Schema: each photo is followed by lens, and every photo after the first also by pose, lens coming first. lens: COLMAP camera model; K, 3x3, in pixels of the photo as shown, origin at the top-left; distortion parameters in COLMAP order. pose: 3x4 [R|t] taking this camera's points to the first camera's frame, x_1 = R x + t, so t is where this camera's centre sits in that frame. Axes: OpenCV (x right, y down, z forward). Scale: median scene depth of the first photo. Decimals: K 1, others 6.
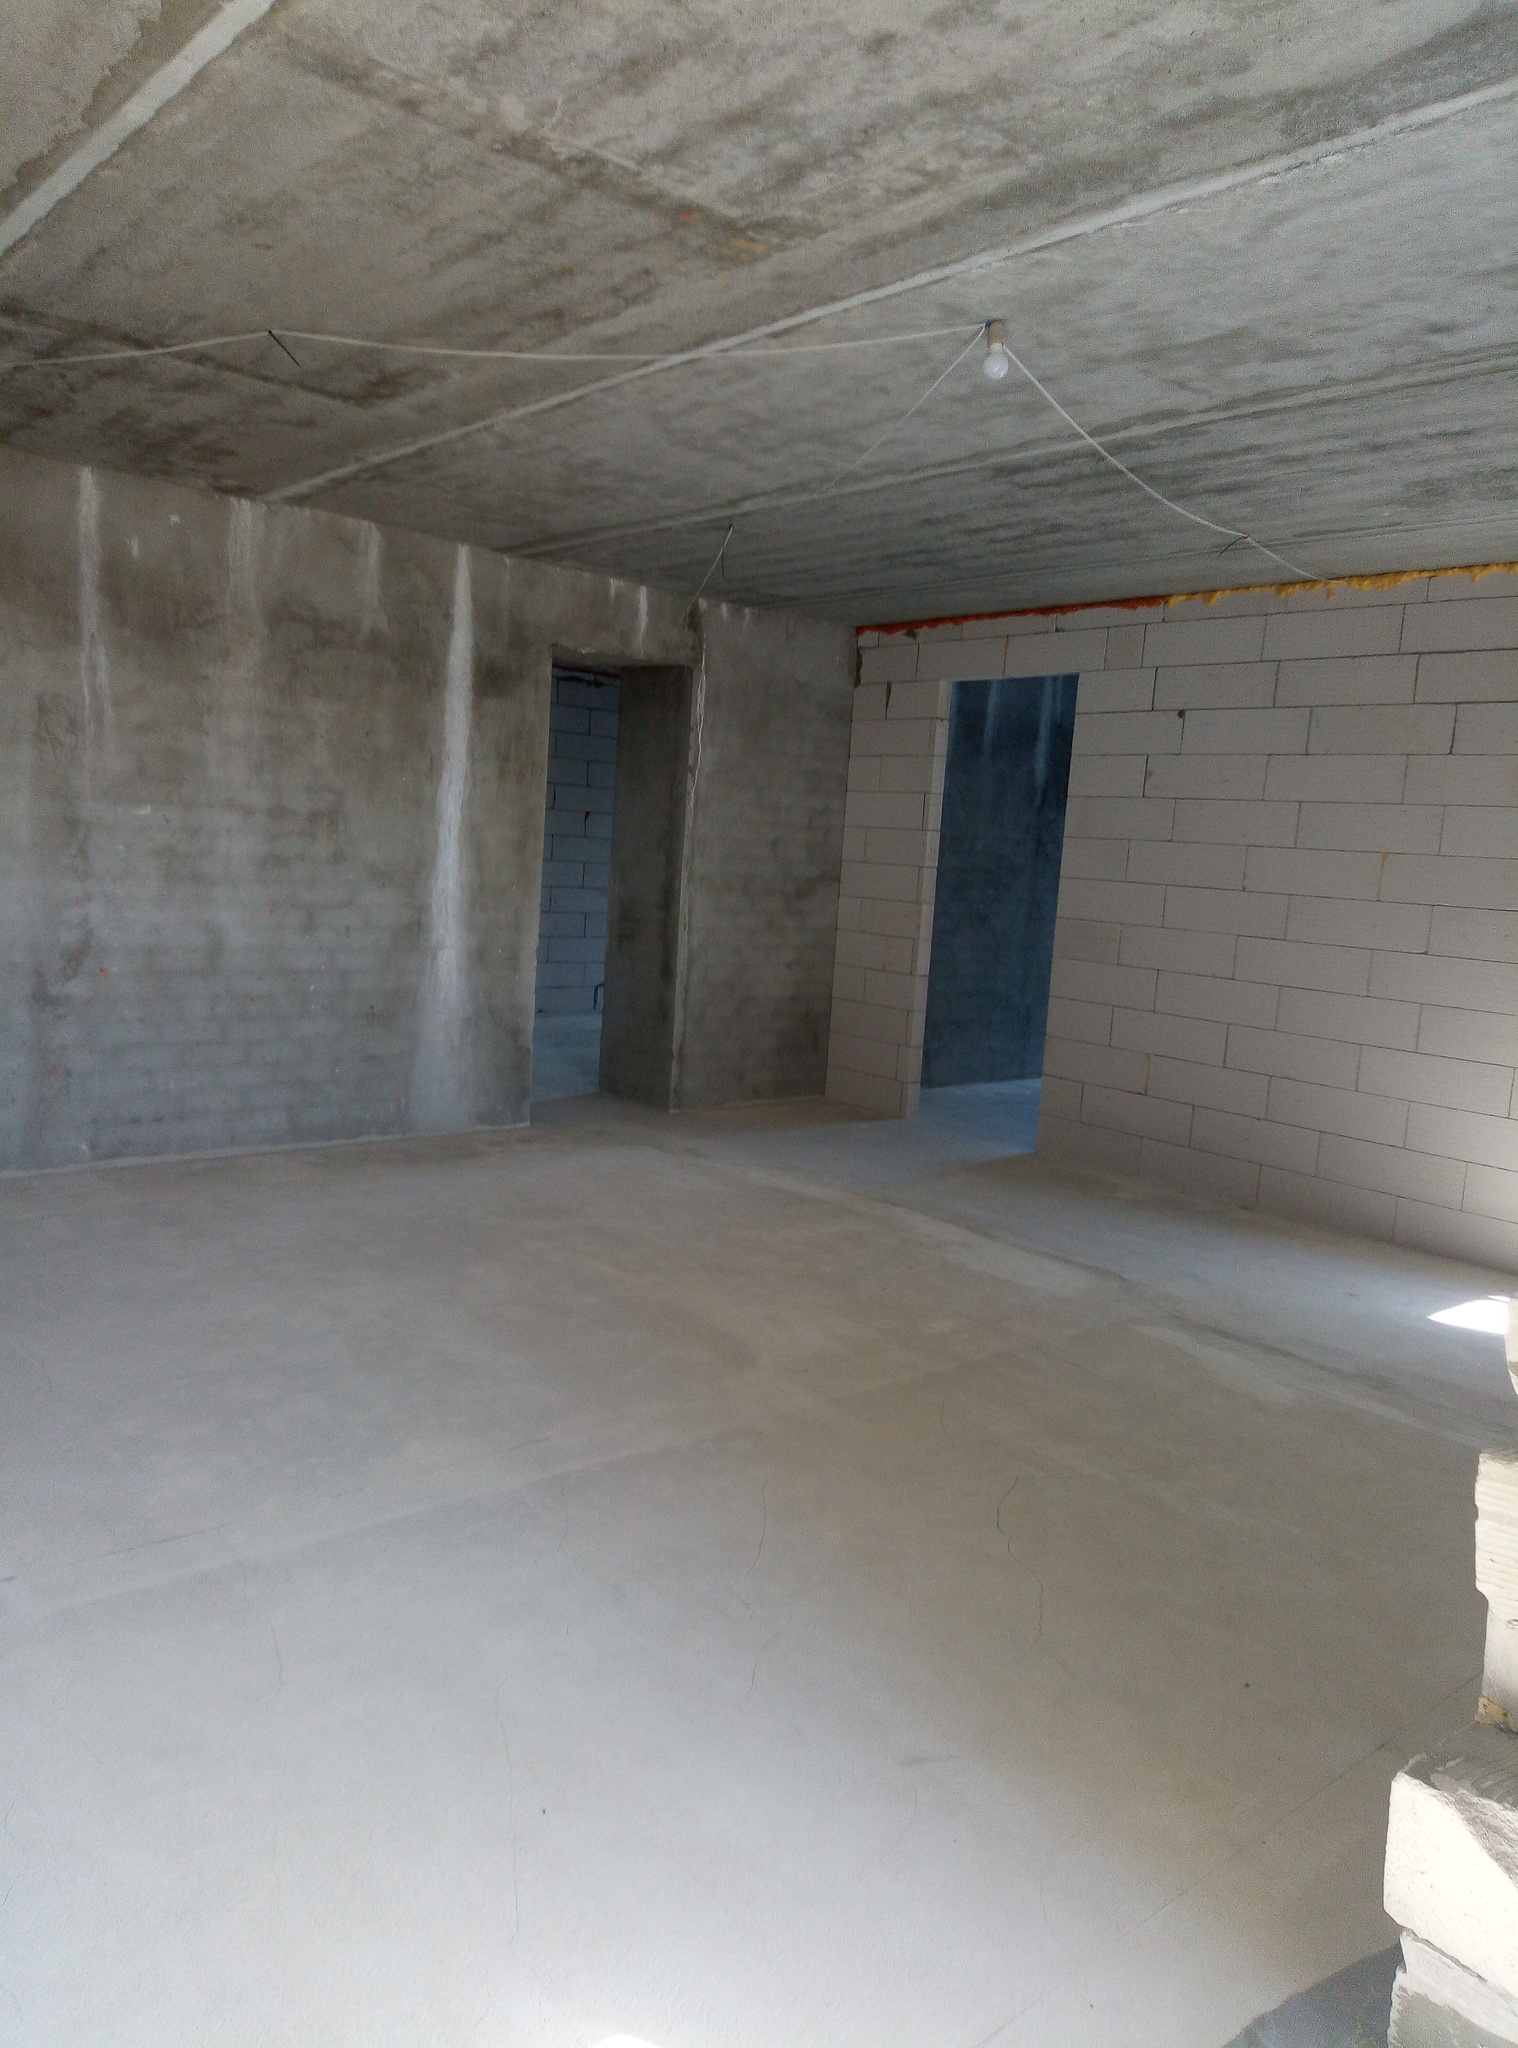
lens RADIAL K [[1456.8, 0, 751.1], [0, 1456.8, 1008.3], [0, 0, 1]] dist [0.115586, -0.186941]
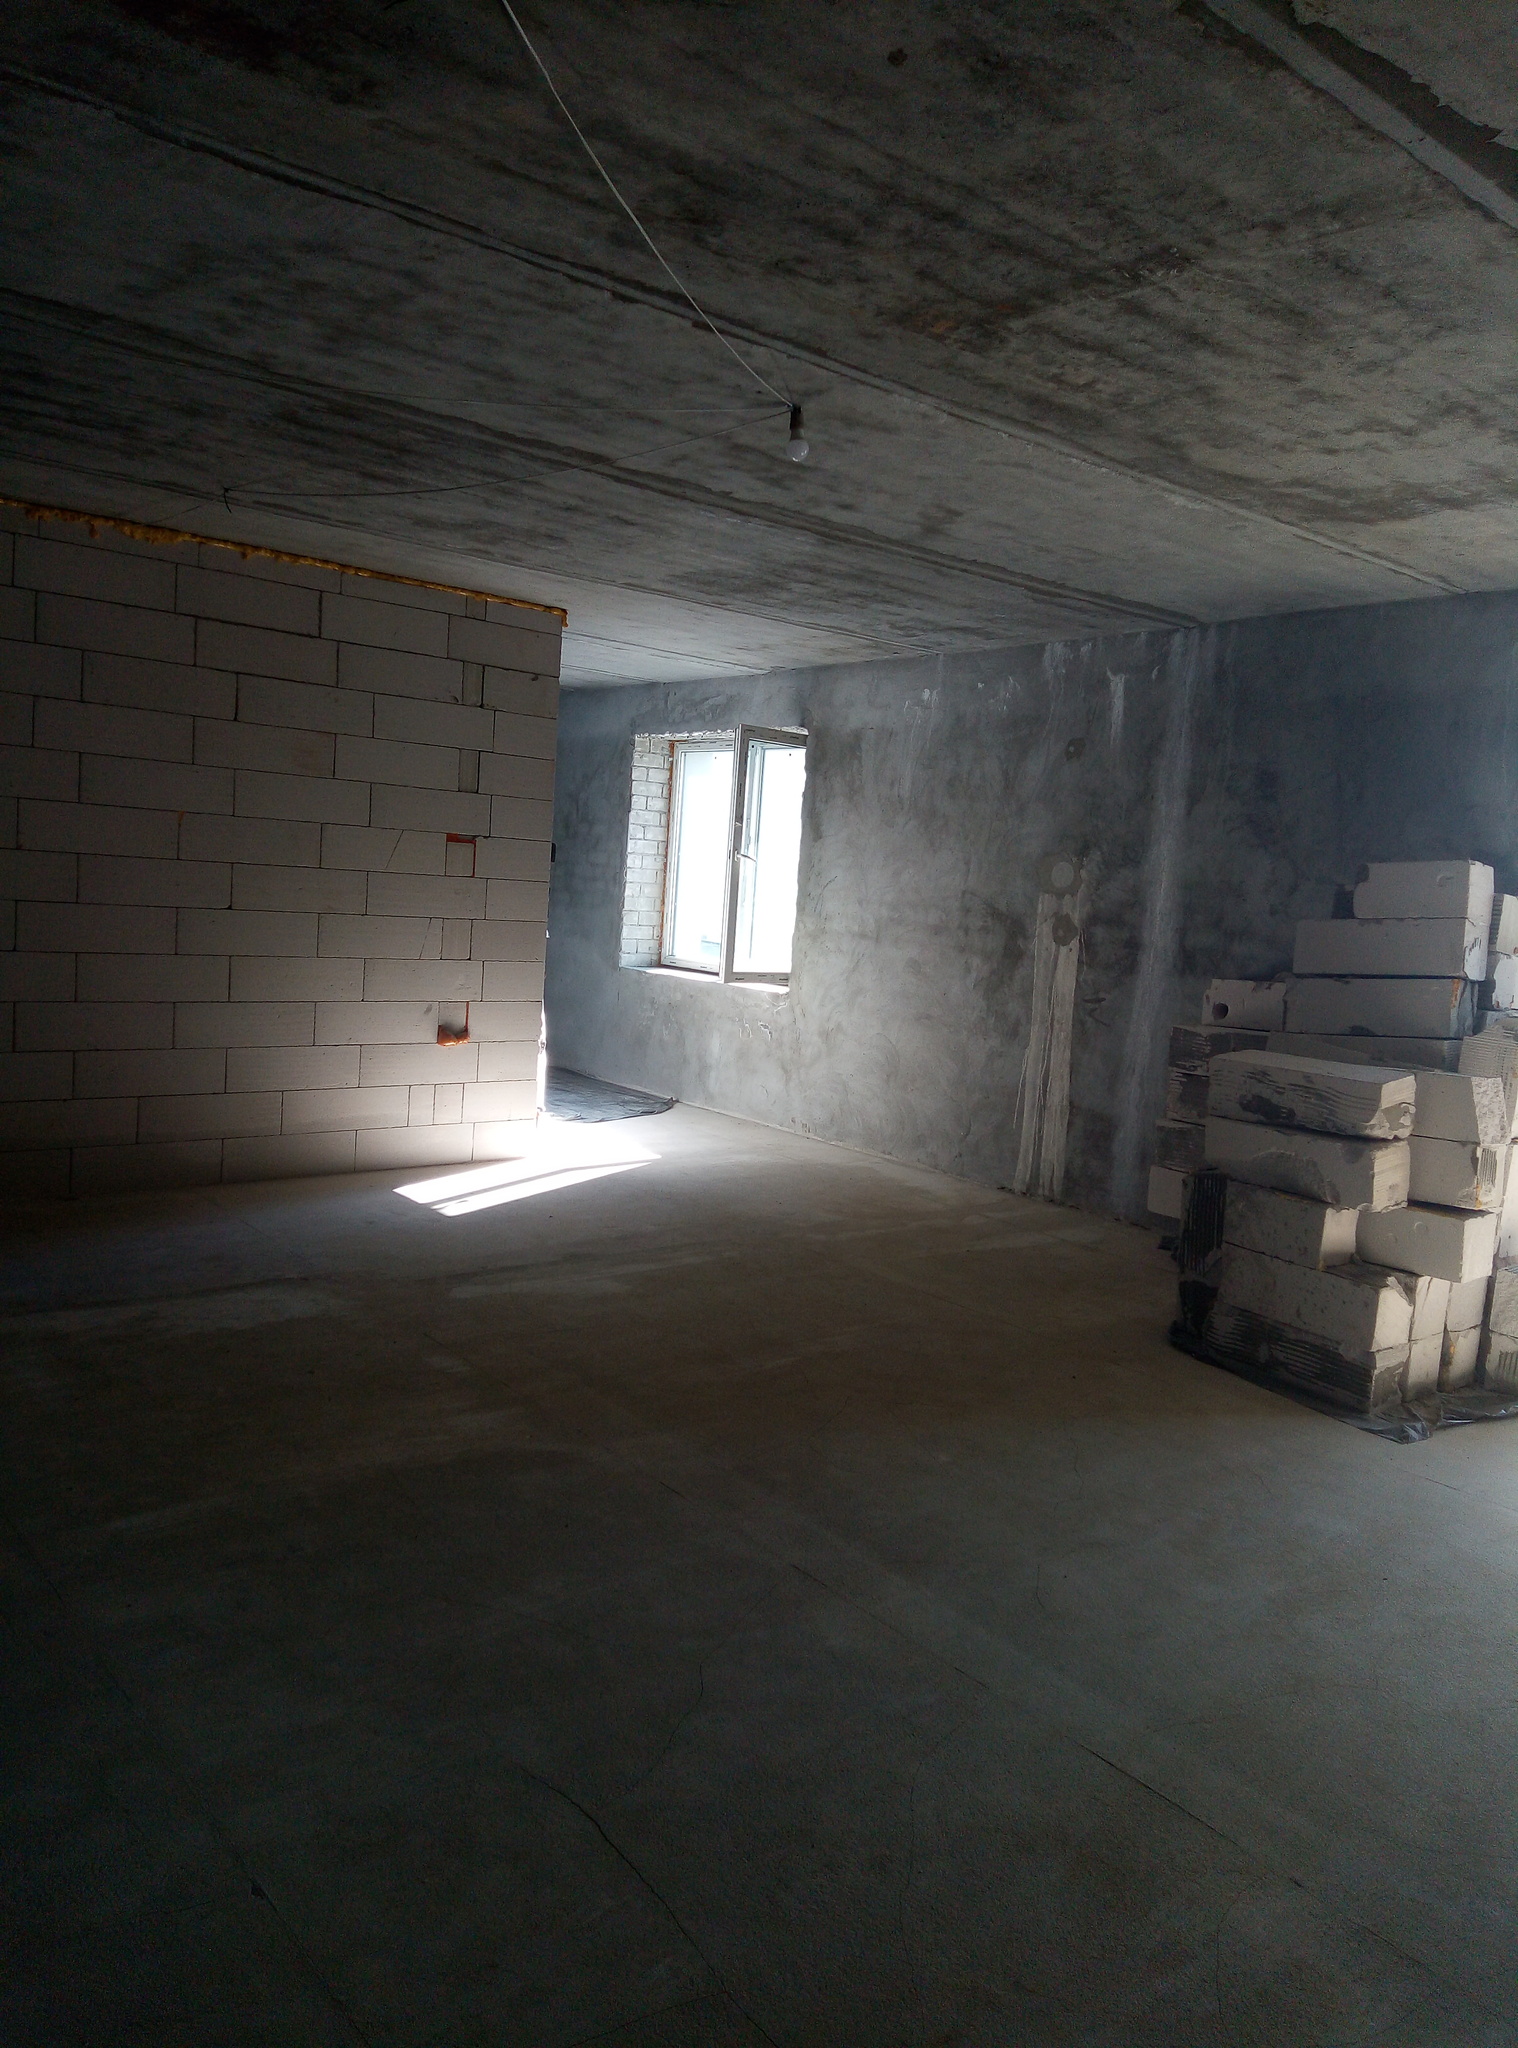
lens RADIAL K [[1456.8, 0, 751.1], [0, 1456.8, 1008.3], [0, 0, 1]] dist [0.115586, -0.186941]
pose [[0.037175, -0.153325, 0.987476, -0.843026], [0.050456, 0.987187, 0.151381, -0.154869], [-0.998034, 0.044197, 0.044435, 0.839319]]
